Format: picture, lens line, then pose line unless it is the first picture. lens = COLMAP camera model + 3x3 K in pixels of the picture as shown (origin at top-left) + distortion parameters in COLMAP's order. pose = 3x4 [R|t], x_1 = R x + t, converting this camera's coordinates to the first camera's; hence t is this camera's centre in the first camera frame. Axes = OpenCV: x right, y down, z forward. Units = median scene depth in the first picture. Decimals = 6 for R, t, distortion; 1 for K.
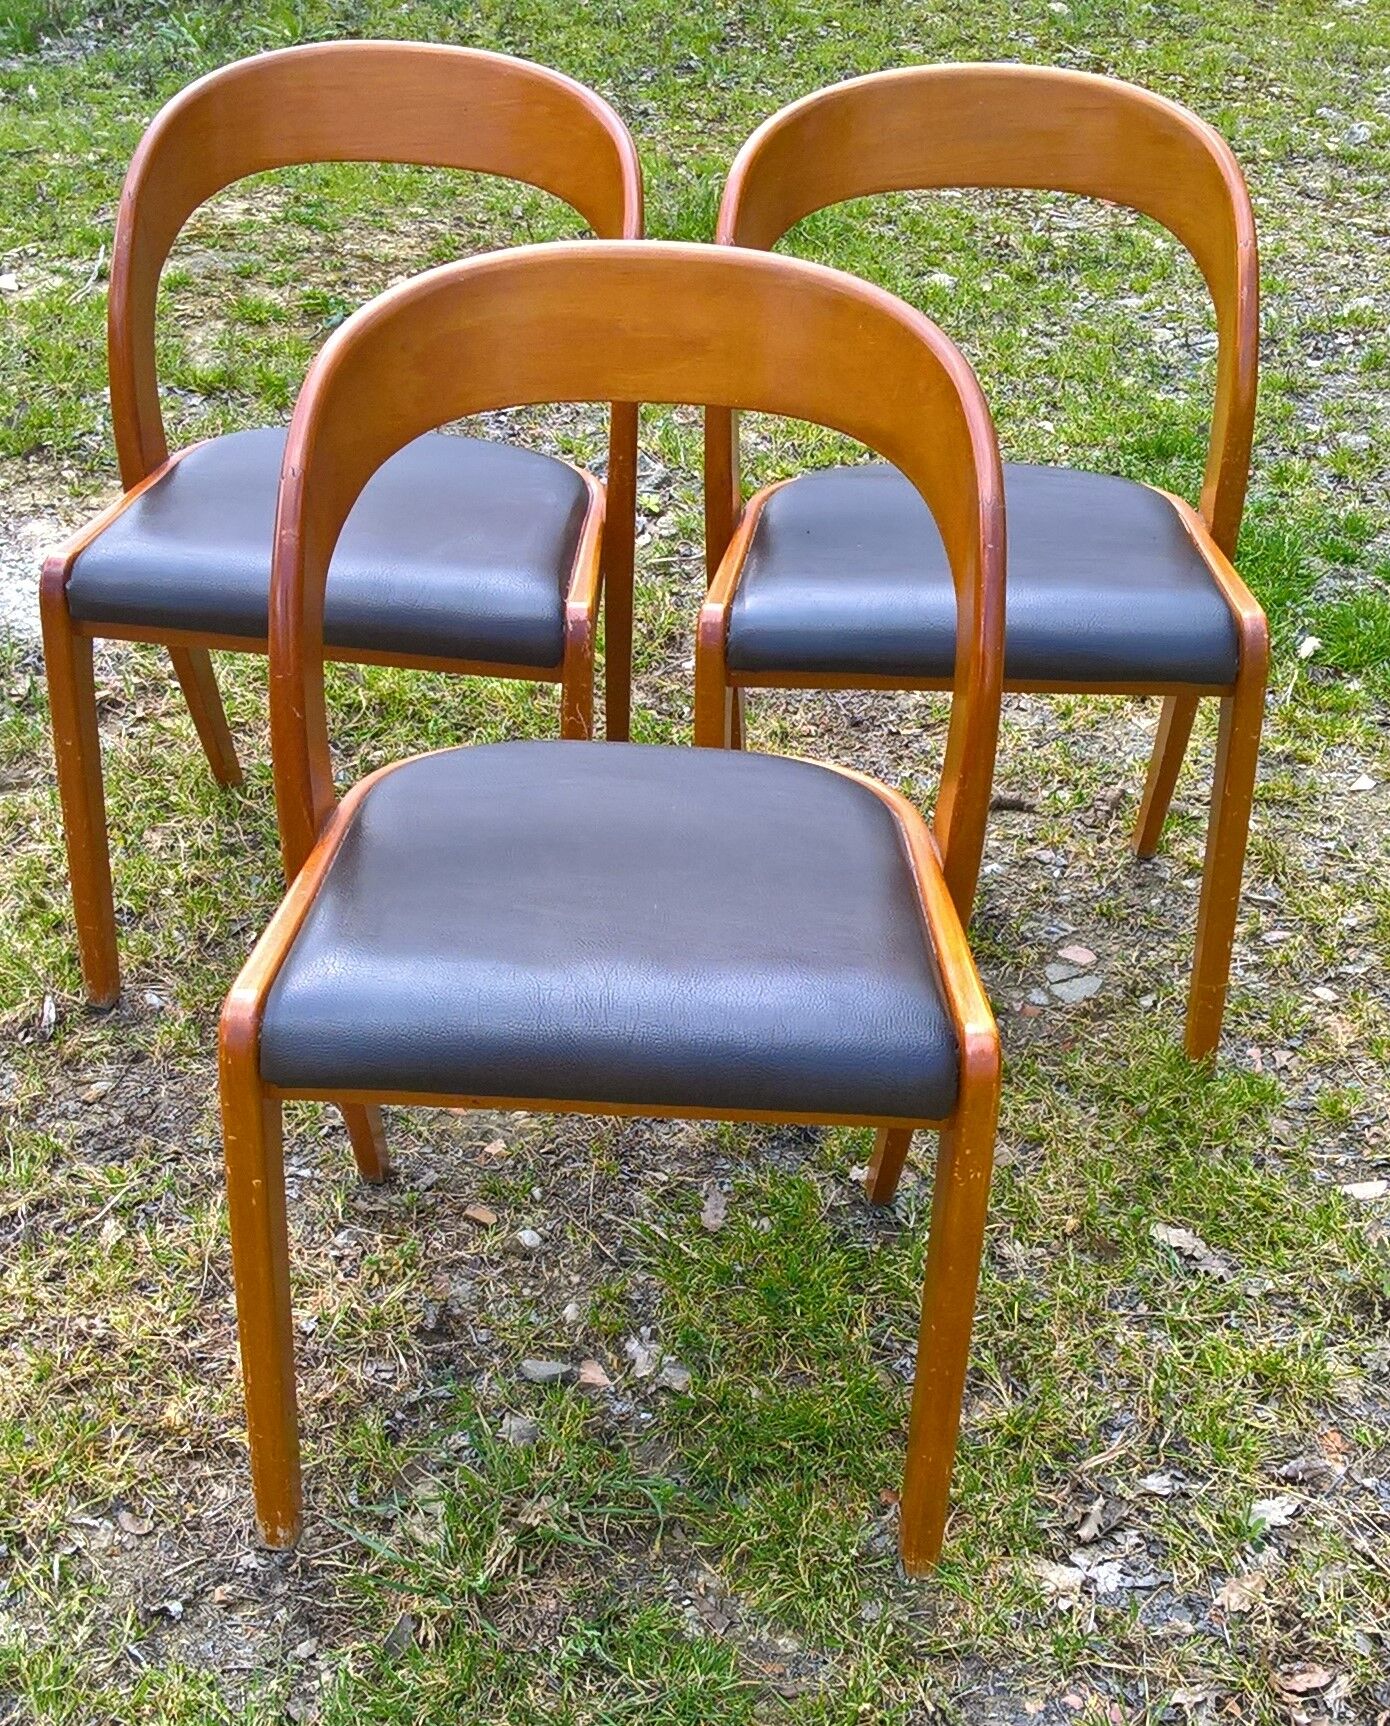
lens RADIAL K [[2504.2, 0, 691.8], [0, 2504.2, 869.6], [0, 0, 1]] dist [0.017799, 0.000000]
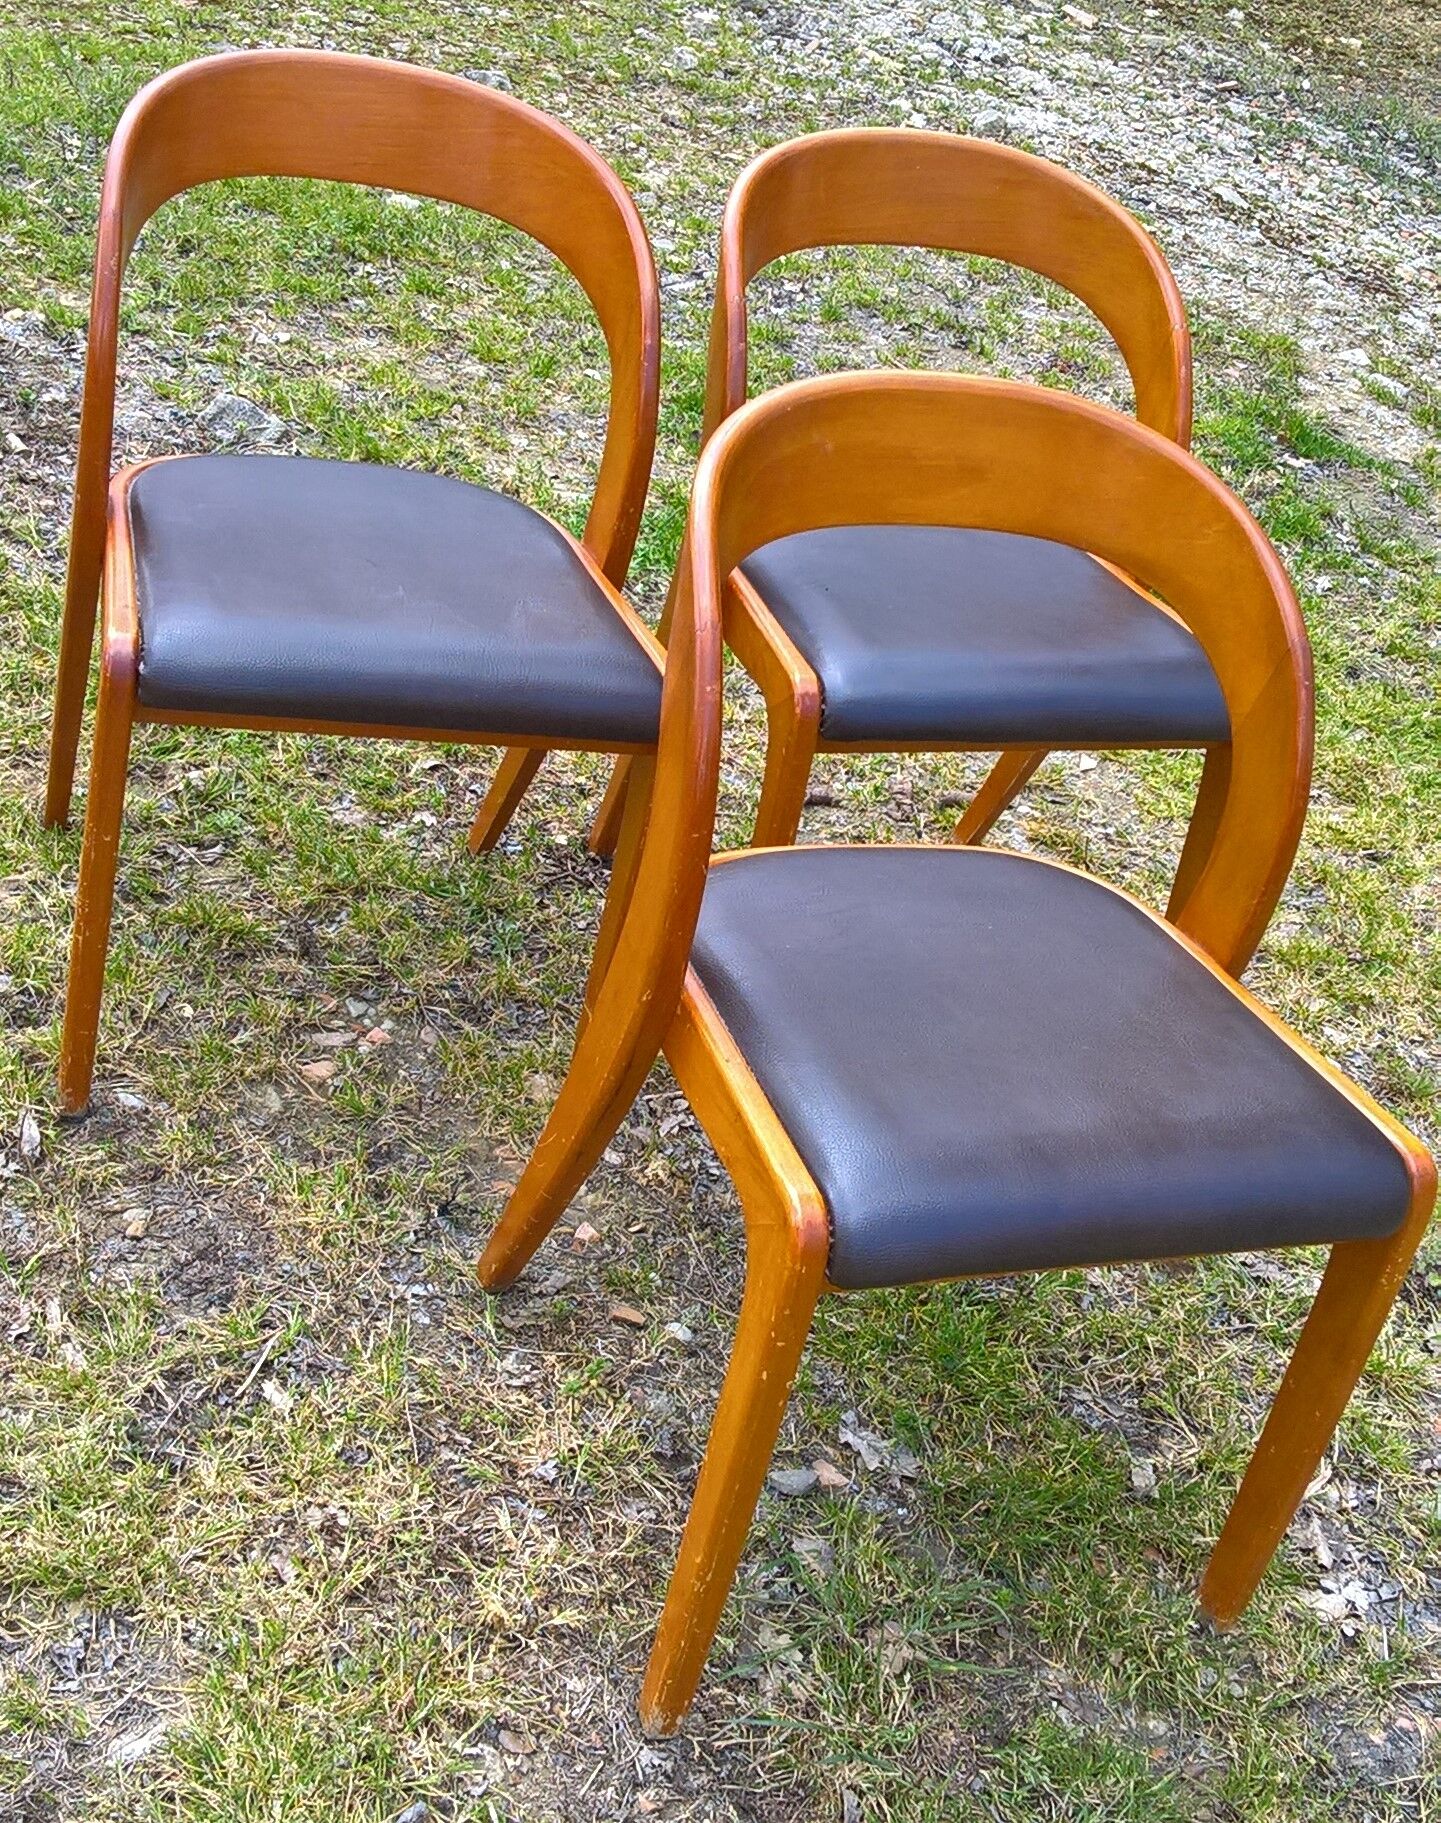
lens RADIAL K [[2331.6, 0, 700.8], [0, 2331.6, 898.5], [0, 0, 1]] dist [0.042075, 0.000000]
pose [[0.903833, -0.068962, 0.422292, -0.365670], [0.025819, 0.993918, 0.107051, -0.100511], [-0.427107, -0.085853, 0.900116, 0.160830]]
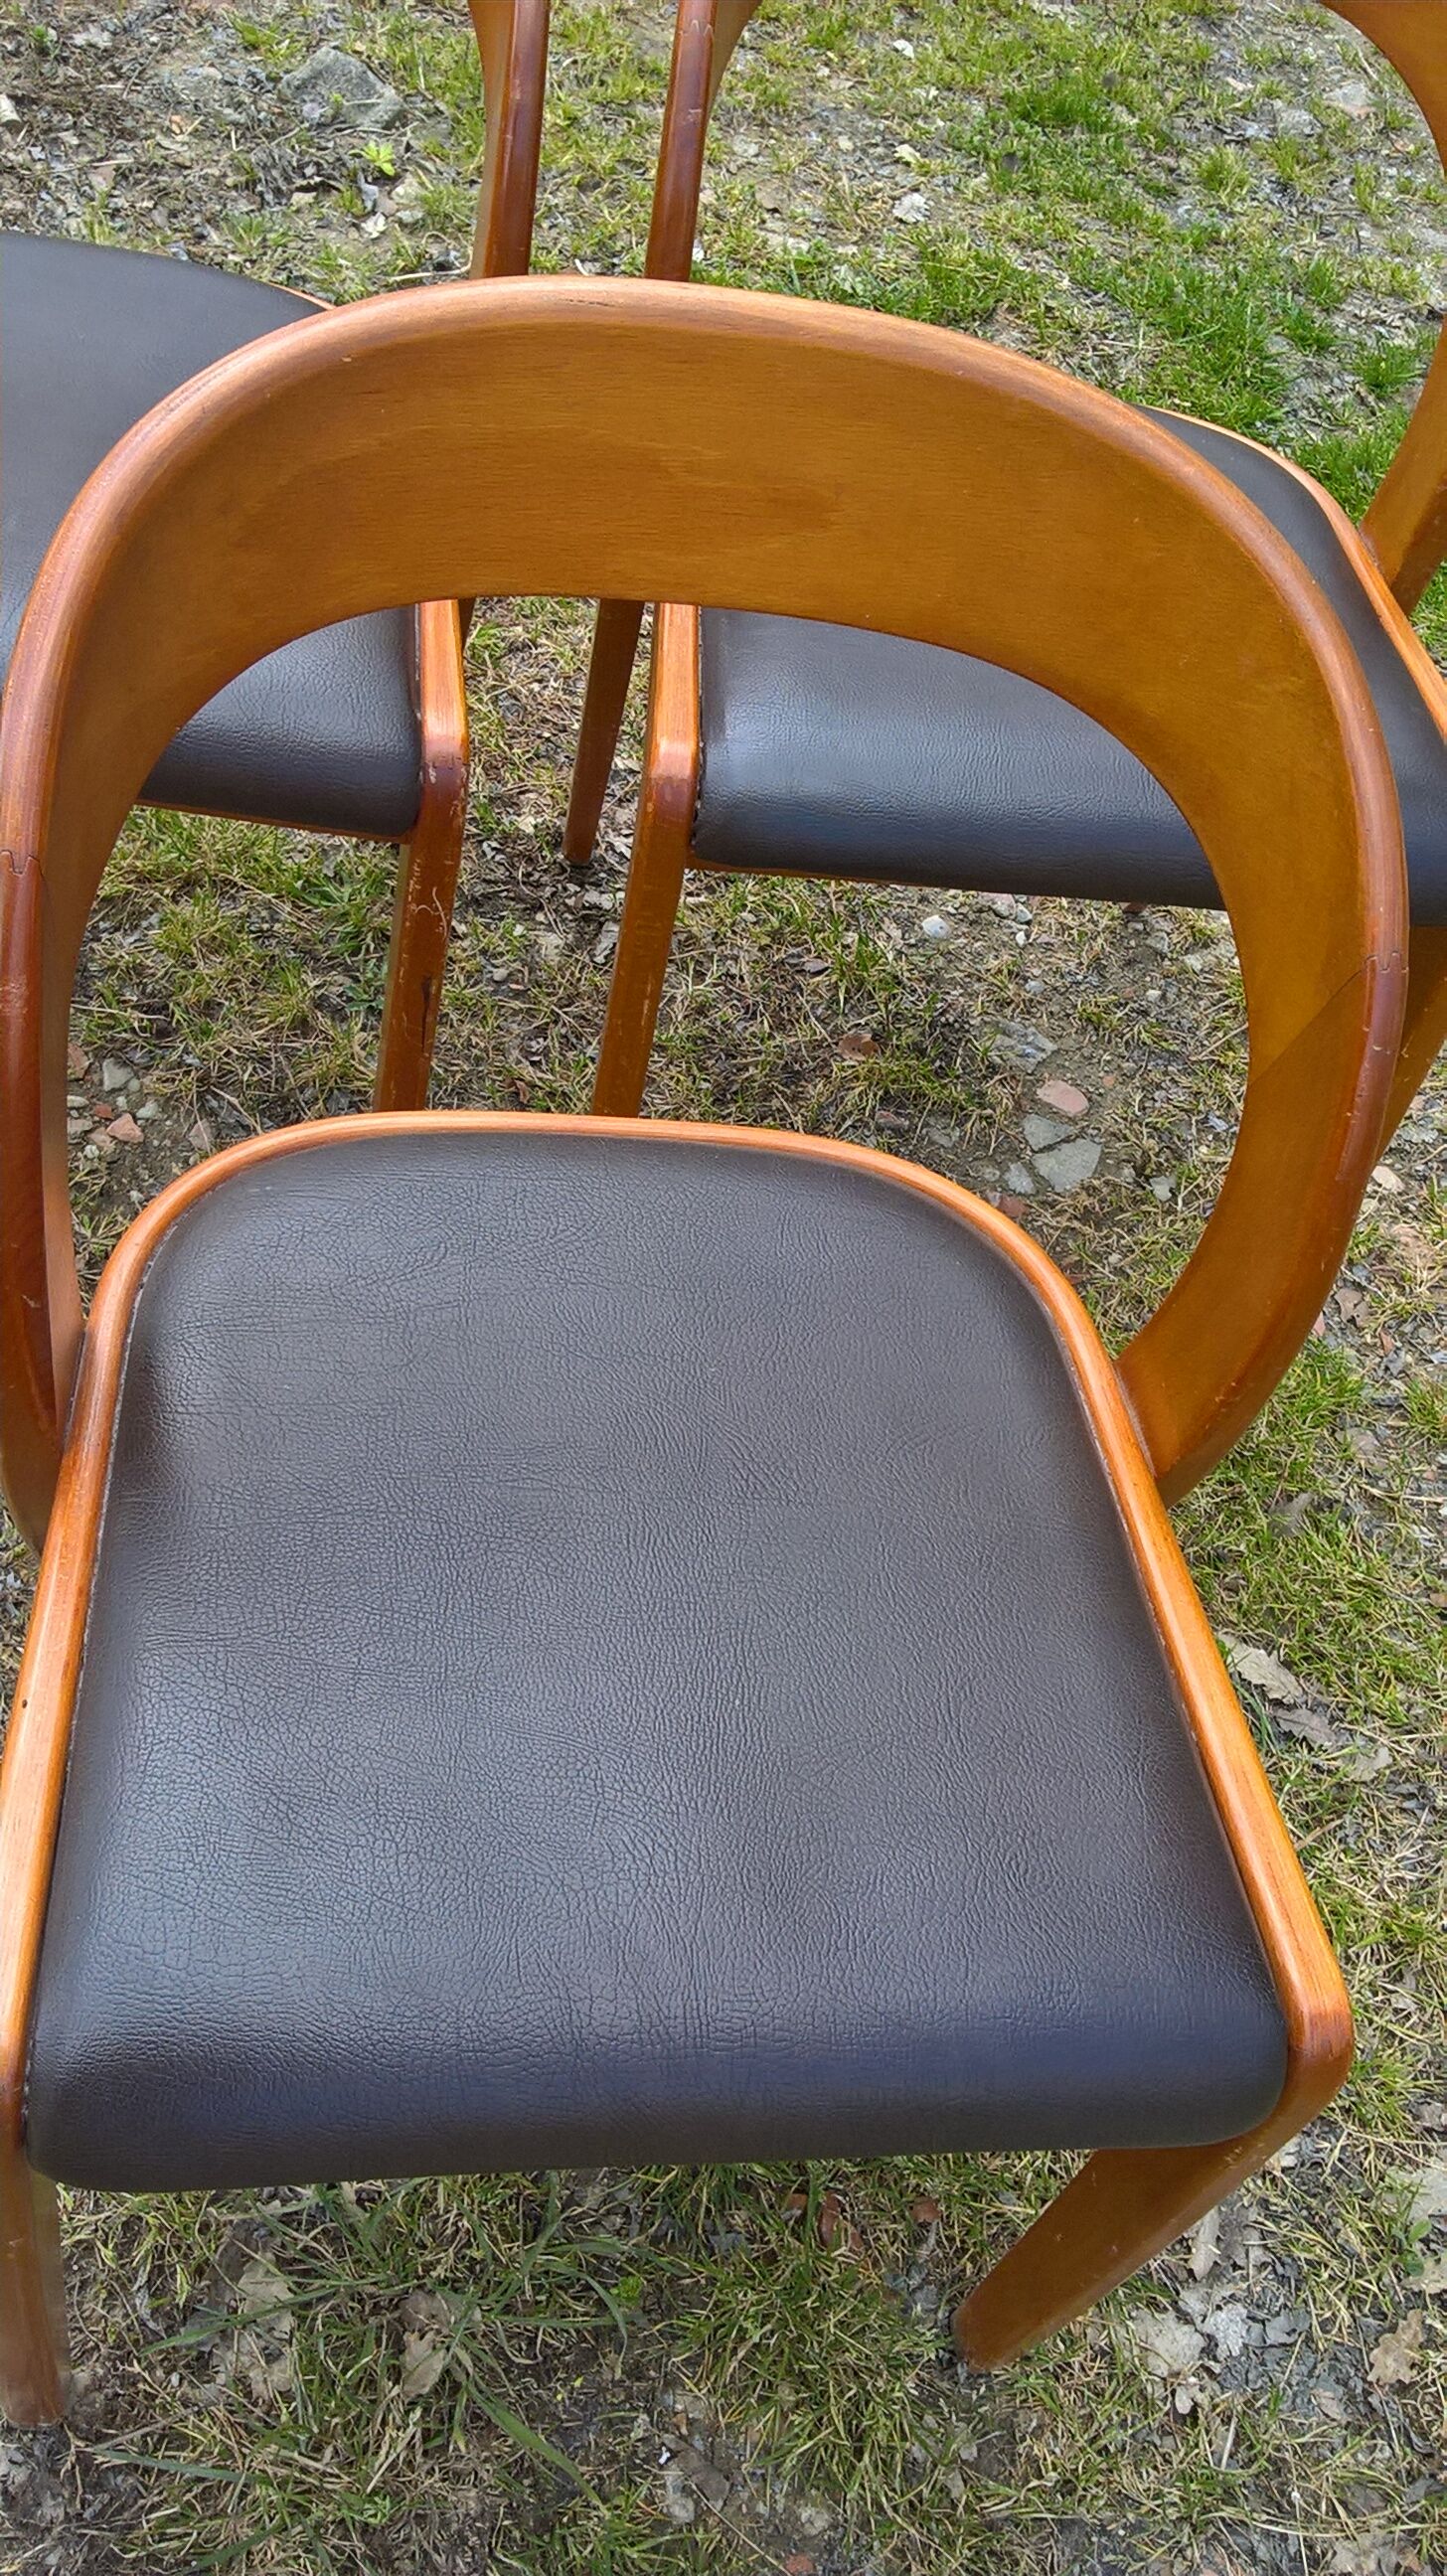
lens RADIAL K [[2281.4, 0, 737.8], [0, 2281.4, 1289.2], [0, 0, 1]] dist [0.012937, -0.083305]
pose [[0.977814, -0.011787, 0.209141, -0.077402], [-0.077260, 0.907732, 0.412376, -0.181615], [-0.194705, -0.419385, 0.886683, 0.410591]]
